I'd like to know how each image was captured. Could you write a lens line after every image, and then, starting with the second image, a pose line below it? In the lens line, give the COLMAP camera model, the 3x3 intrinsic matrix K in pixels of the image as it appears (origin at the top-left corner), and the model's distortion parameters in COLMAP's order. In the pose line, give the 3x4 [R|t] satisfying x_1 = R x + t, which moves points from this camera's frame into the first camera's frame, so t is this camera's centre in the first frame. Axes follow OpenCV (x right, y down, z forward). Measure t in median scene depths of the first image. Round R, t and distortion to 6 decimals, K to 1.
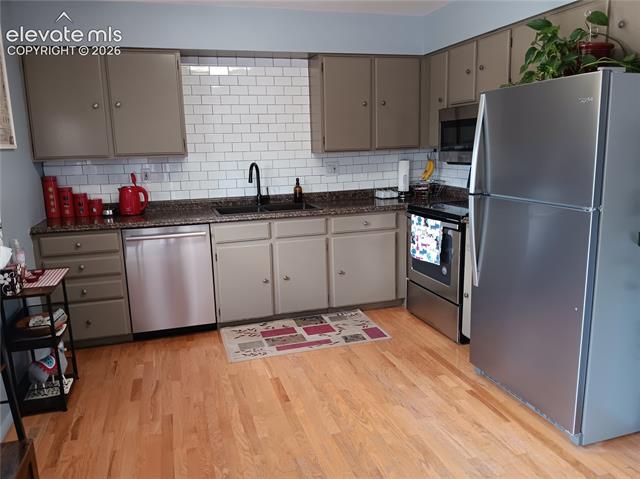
lens RADIAL K [[493.5, 0, 322.7], [0, 493.5, 242.2], [0, 0, 1]] dist [0.069698, -0.132459]
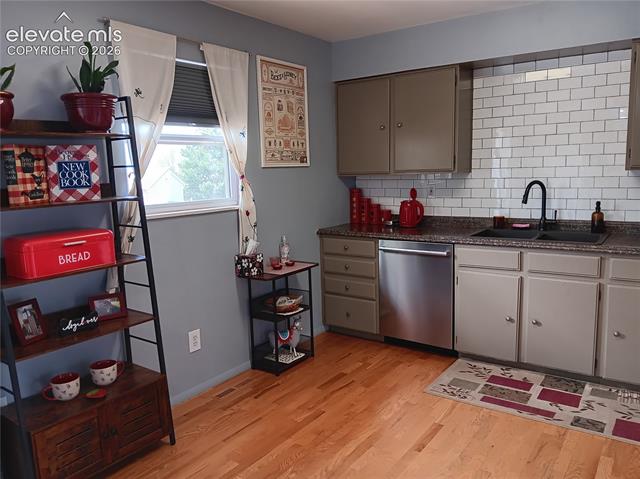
lens RADIAL K [[493.5, 0, 325.3], [0, 493.5, 238.9], [0, 0, 1]] dist [0.069698, -0.132459]
pose [[0.606449, 0.119644, -0.786069, 0.352605], [-0.141059, 0.989122, 0.041724, -0.049718], [0.782510, 0.085579, 0.616729, 0.212368]]
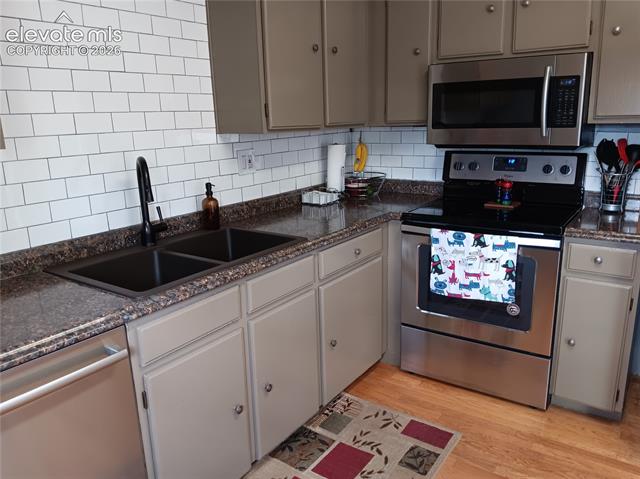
lens RADIAL K [[493.5, 0, 319.4], [0, 493.5, 240.9], [0, 0, 1]] dist [0.069698, -0.132459]
pose [[0.790414, -0.142123, 0.595858, -0.317040], [0.122442, 0.989739, 0.073649, -0.105566], [-0.600211, 0.014745, 0.799705, 0.580640]]
